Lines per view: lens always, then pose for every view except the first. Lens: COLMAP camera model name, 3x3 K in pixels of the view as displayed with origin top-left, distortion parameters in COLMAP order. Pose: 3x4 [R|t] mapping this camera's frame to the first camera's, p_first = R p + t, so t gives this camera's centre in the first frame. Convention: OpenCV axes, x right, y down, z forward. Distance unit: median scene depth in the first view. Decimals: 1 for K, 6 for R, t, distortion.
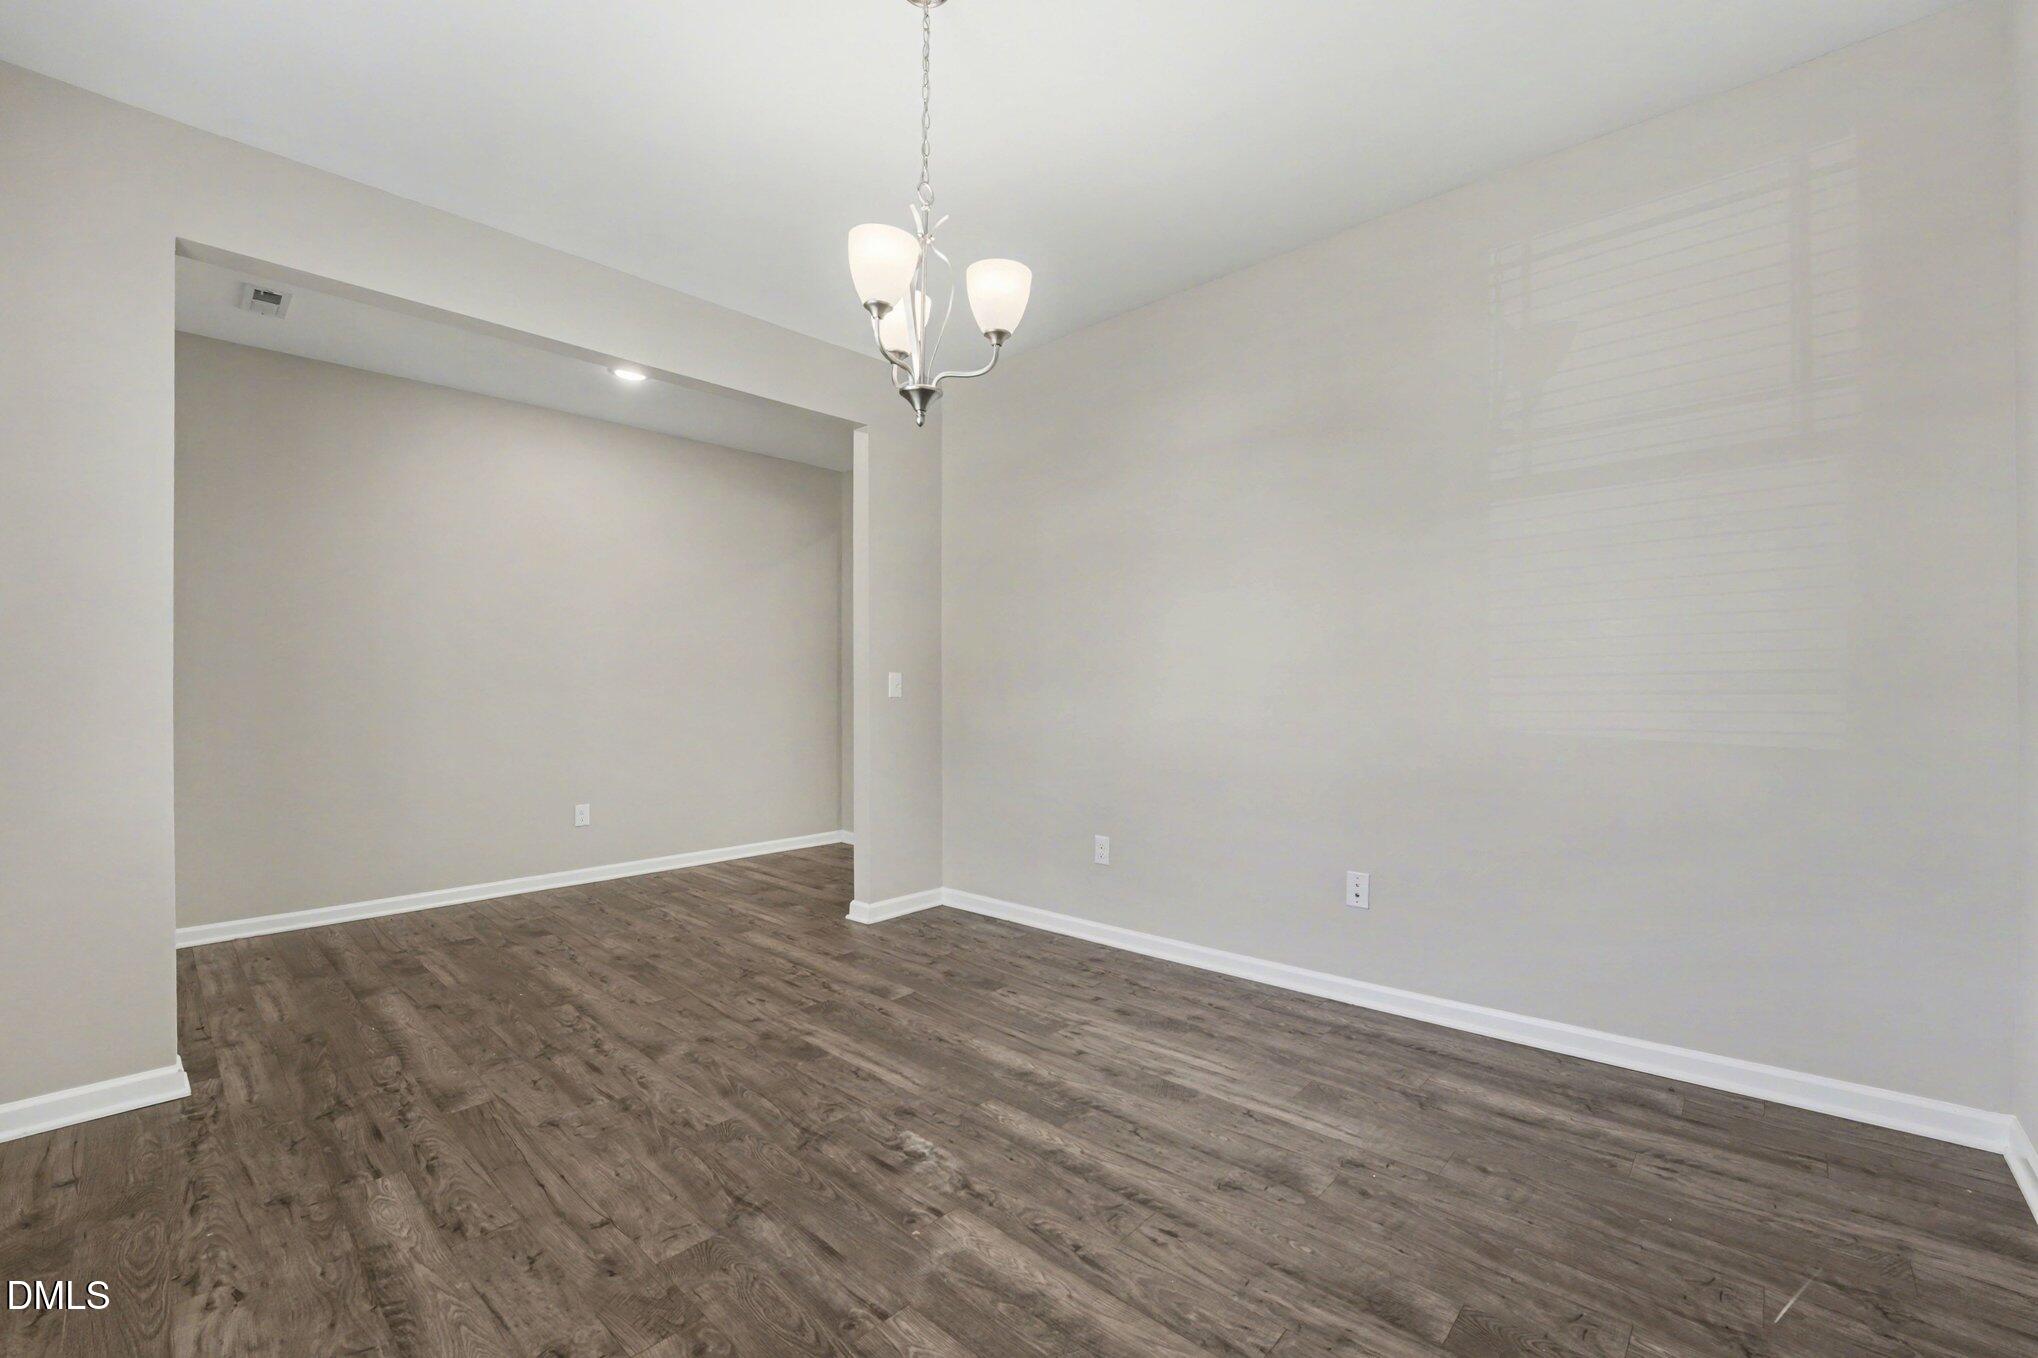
lens RADIAL K [[851.2, 0, 1028.2], [0, 851.2, 683.1], [0, 0, 1]] dist [-0.034570, 0.006904]
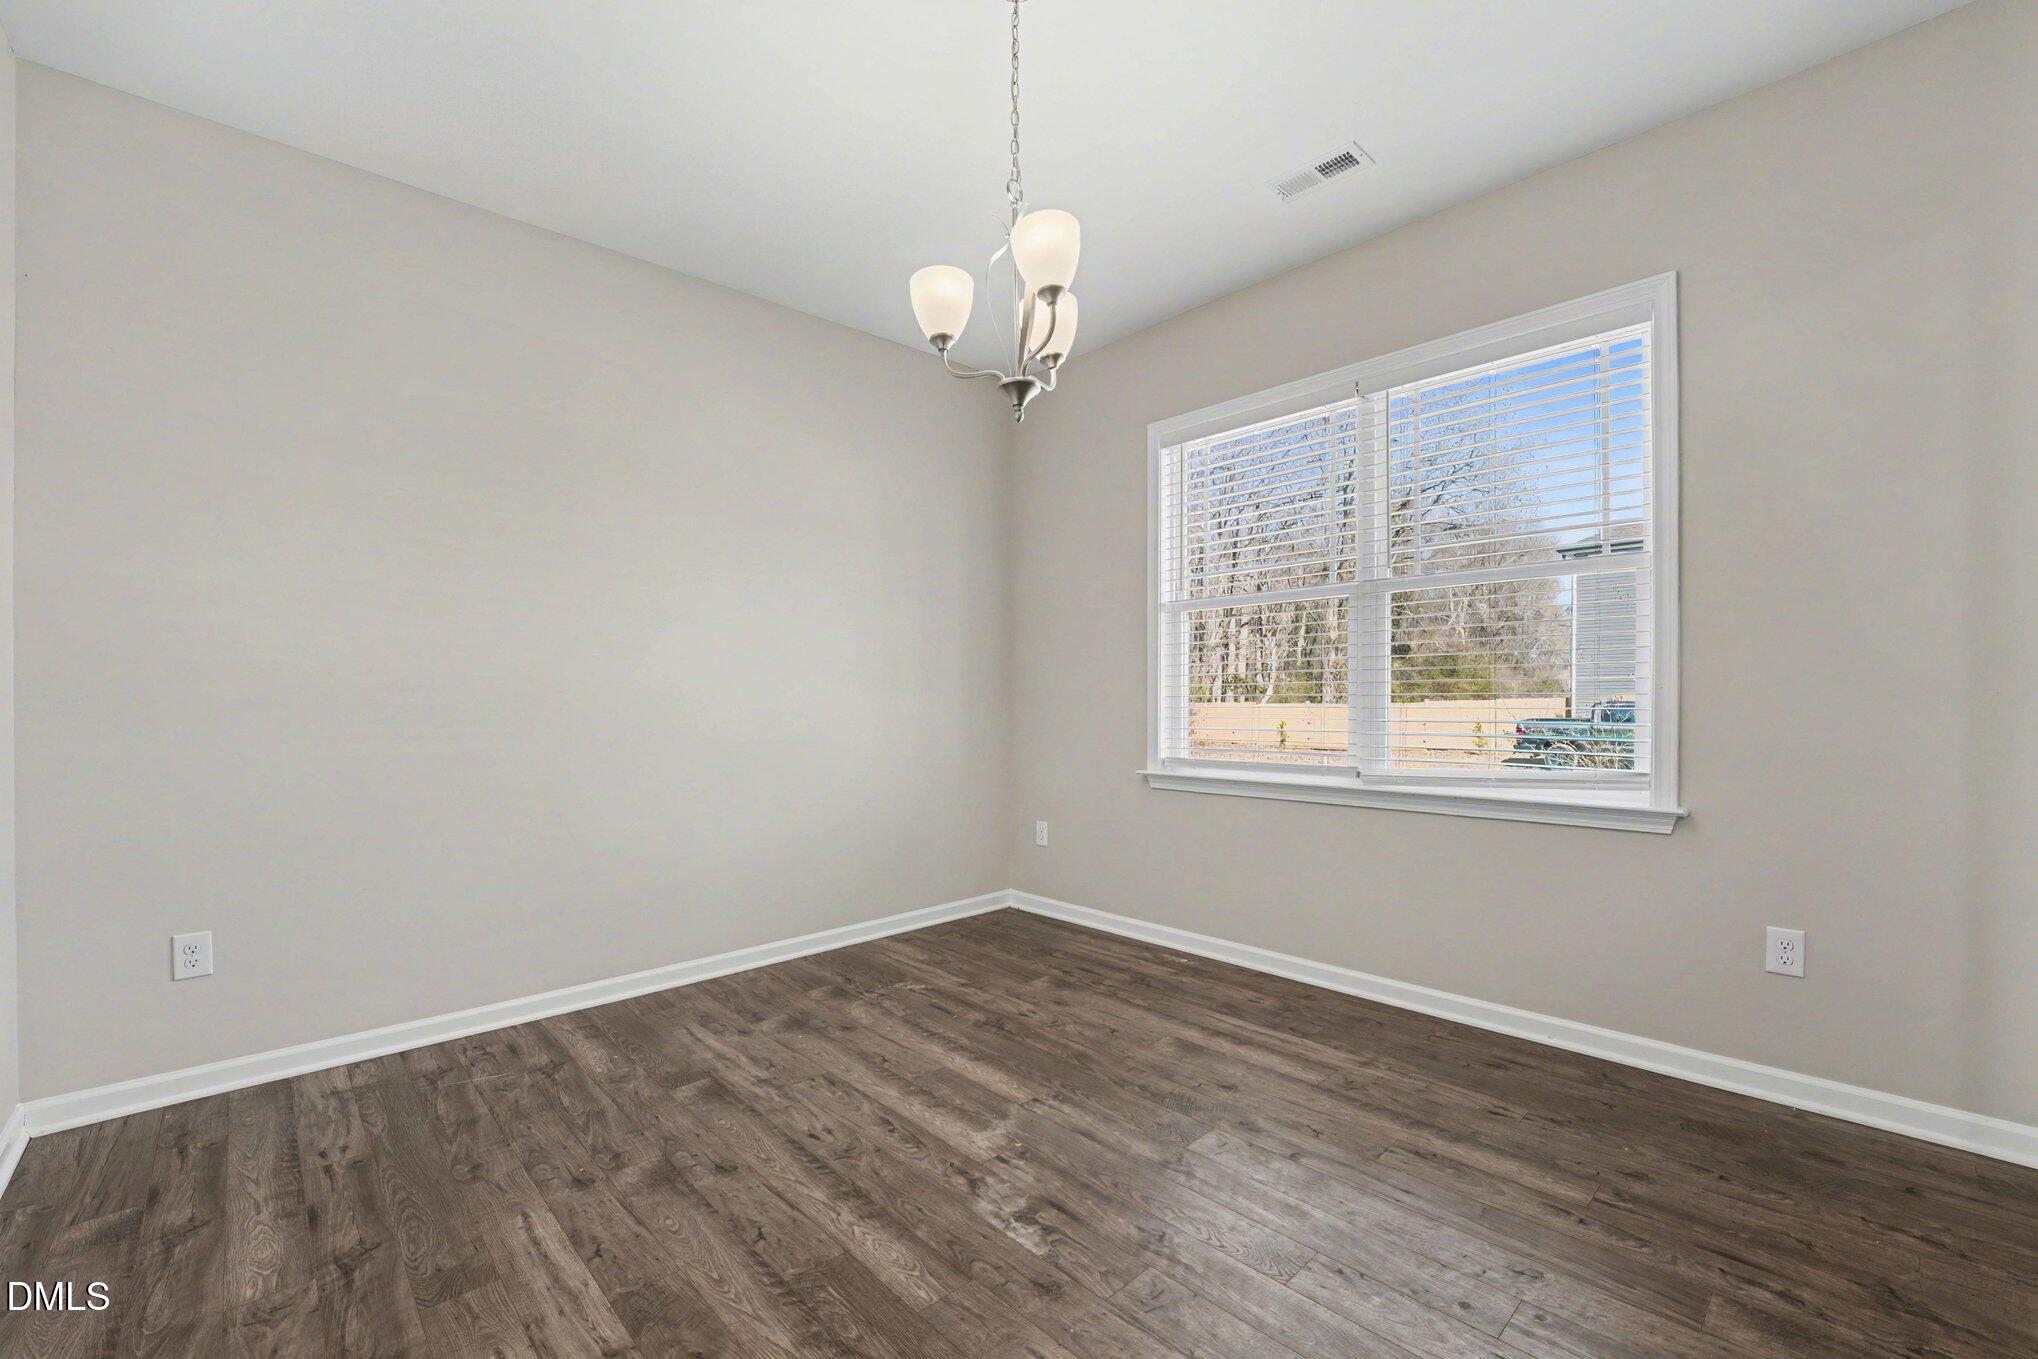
lens RADIAL K [[851.2, 0, 1028.2], [0, 851.2, 683.6], [0, 0, 1]] dist [-0.034570, 0.006904]
pose [[-0.997391, 0.020307, 0.069273, -0.195020], [0.018914, 0.999607, -0.020712, 0.017065], [-0.069667, -0.019348, -0.997383, 1.764335]]
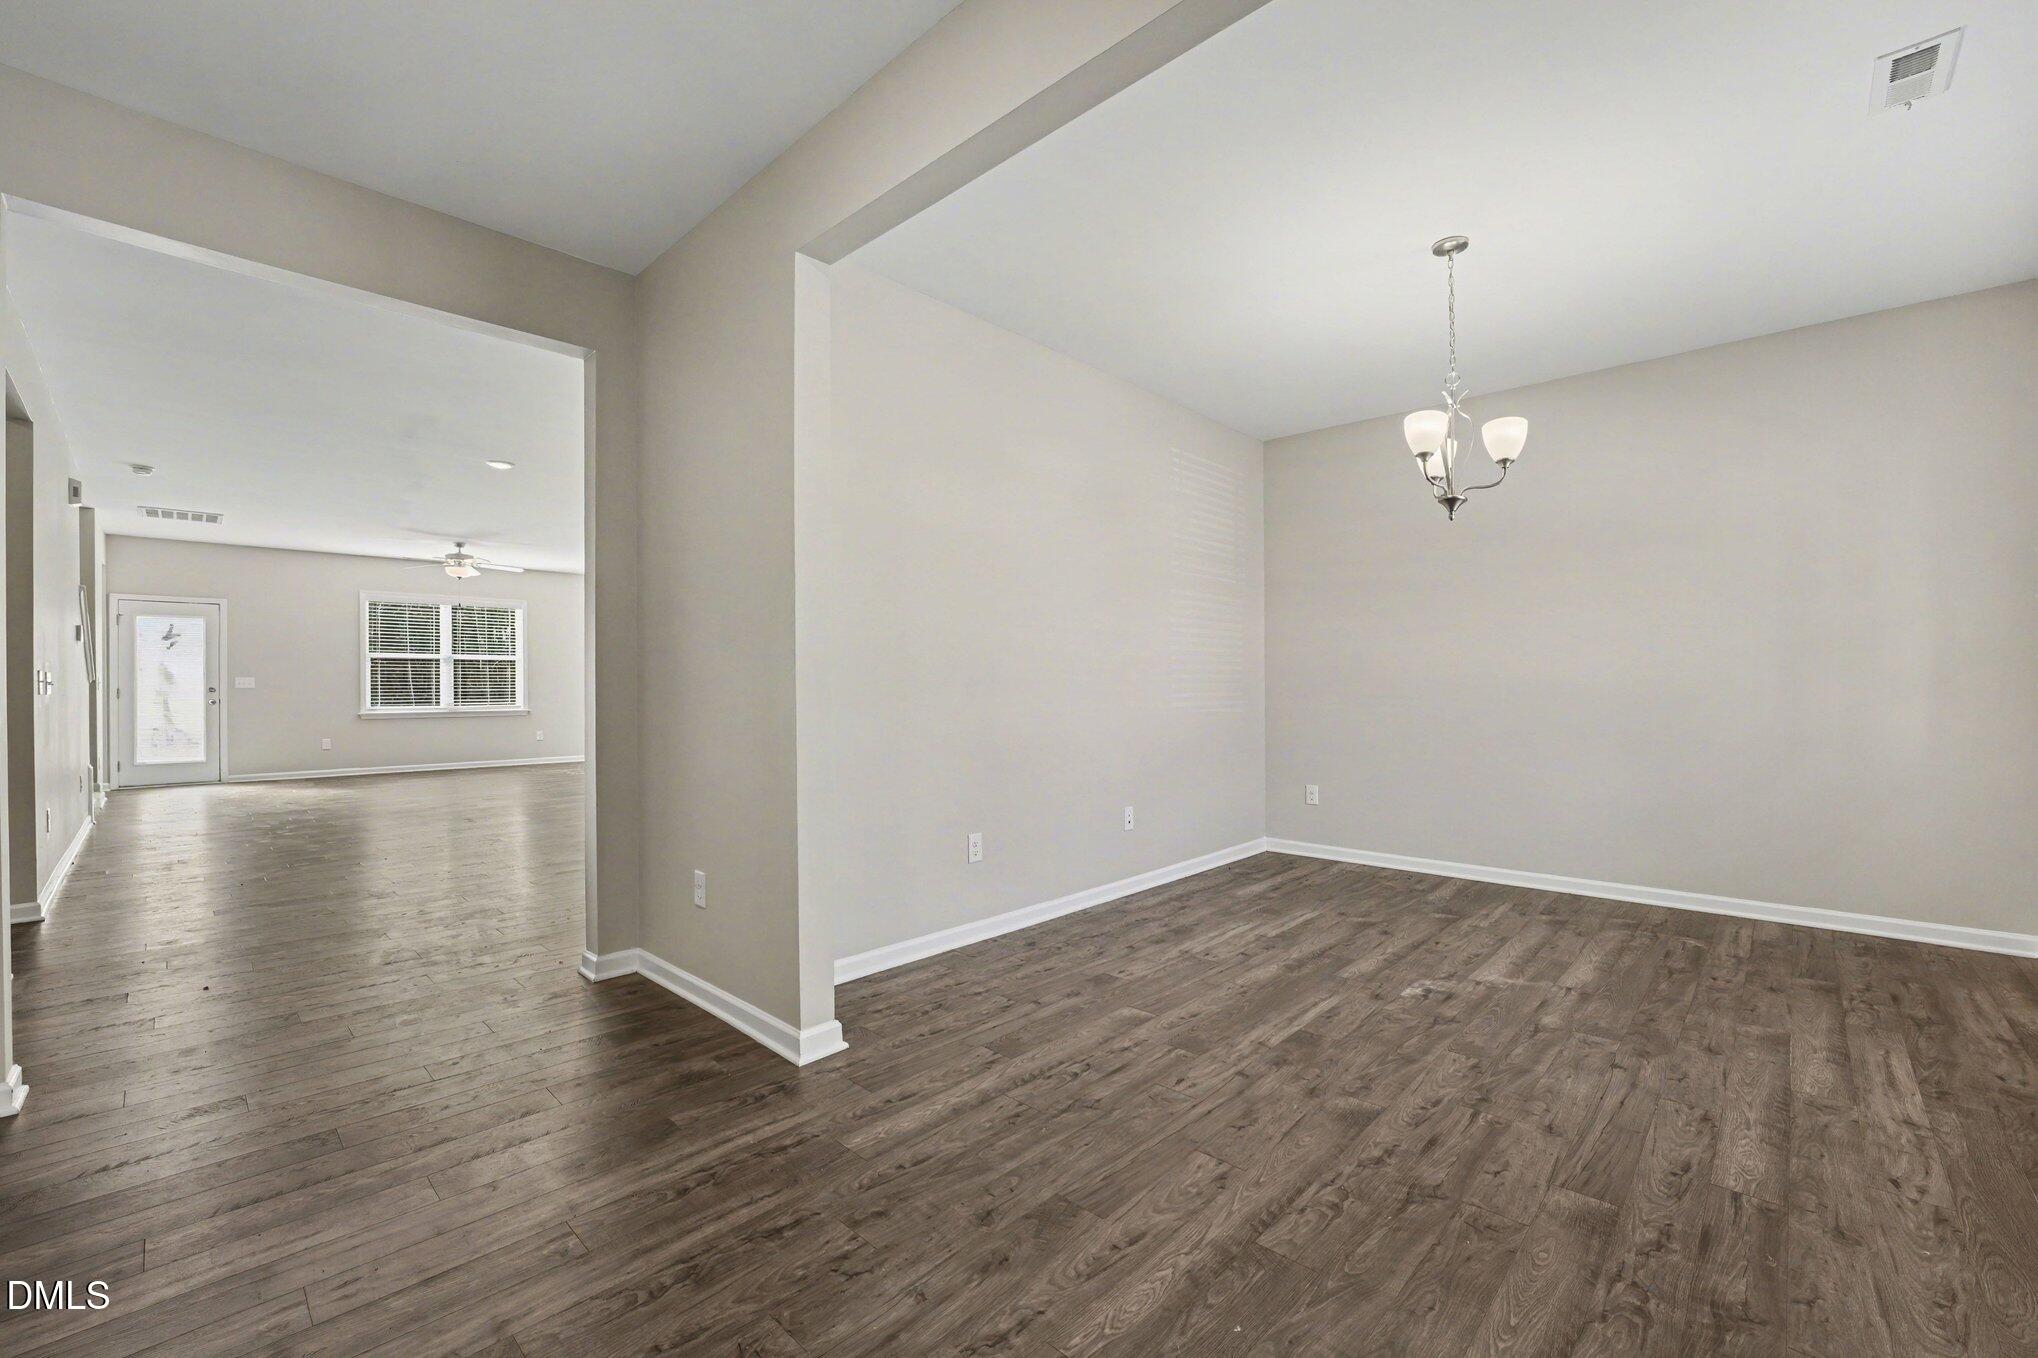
lens RADIAL K [[832.9, 0, 1019.0], [0, 832.9, 679.0], [0, 0, 1]] dist [-0.035554, 0.007724]
pose [[0.017648, 0.015631, 0.999722, -1.536134], [-0.006204, 0.999860, -0.015524, 0.021951], [-0.999825, -0.005928, 0.017743, 1.603801]]
